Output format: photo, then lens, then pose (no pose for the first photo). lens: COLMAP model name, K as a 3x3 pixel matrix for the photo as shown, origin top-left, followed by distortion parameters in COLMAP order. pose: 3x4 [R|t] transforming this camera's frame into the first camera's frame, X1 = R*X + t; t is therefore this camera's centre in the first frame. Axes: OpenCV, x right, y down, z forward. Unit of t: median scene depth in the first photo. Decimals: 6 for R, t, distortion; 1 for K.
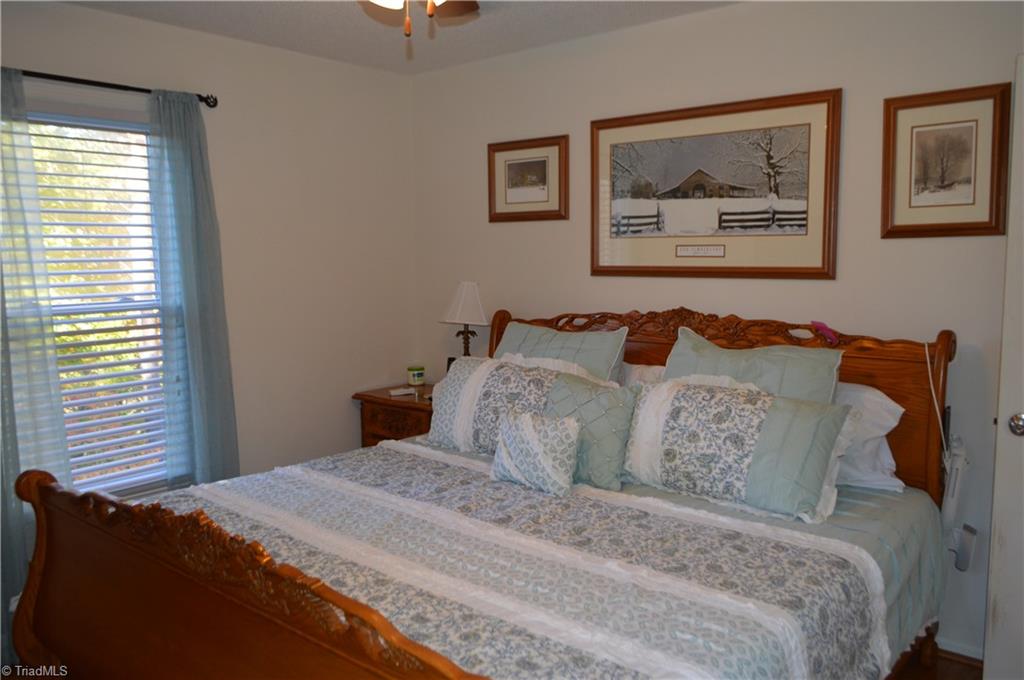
lens RADIAL K [[822.0, 0, 514.7], [0, 822.0, 352.7], [0, 0, 1]] dist [0.013989, -0.003865]
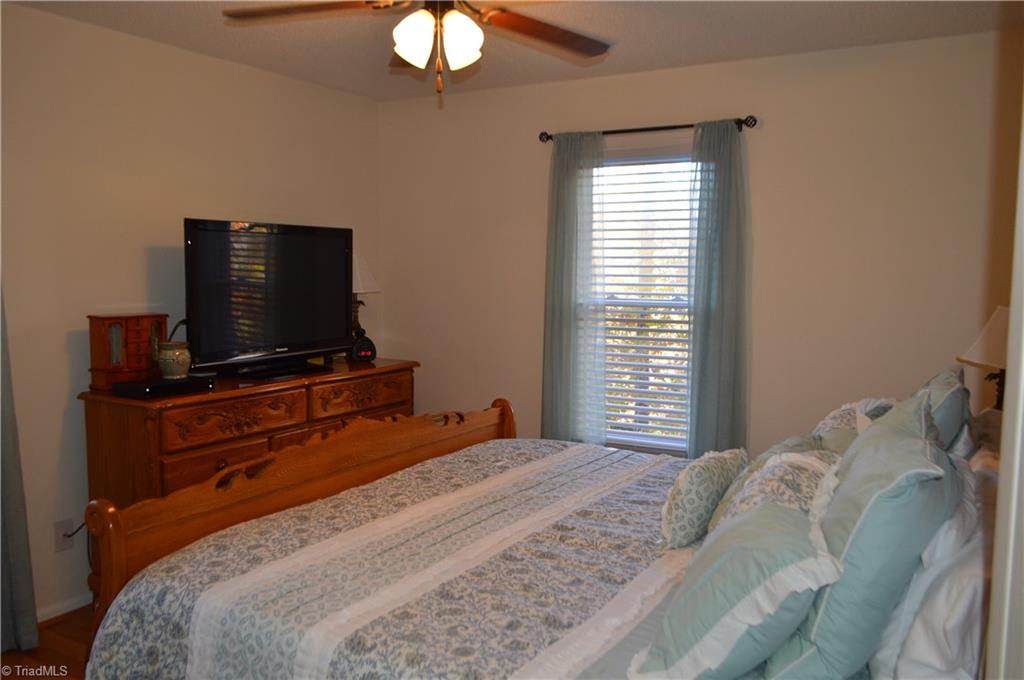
lens RADIAL K [[822.0, 0, 514.7], [0, 822.0, 352.7], [0, 0, 1]] dist [0.013989, -0.003865]
pose [[0.161407, 0.112943, -0.980404, 0.825544], [-0.132547, 0.986910, 0.091870, -0.078647], [0.977946, 0.115121, 0.174264, 0.666310]]
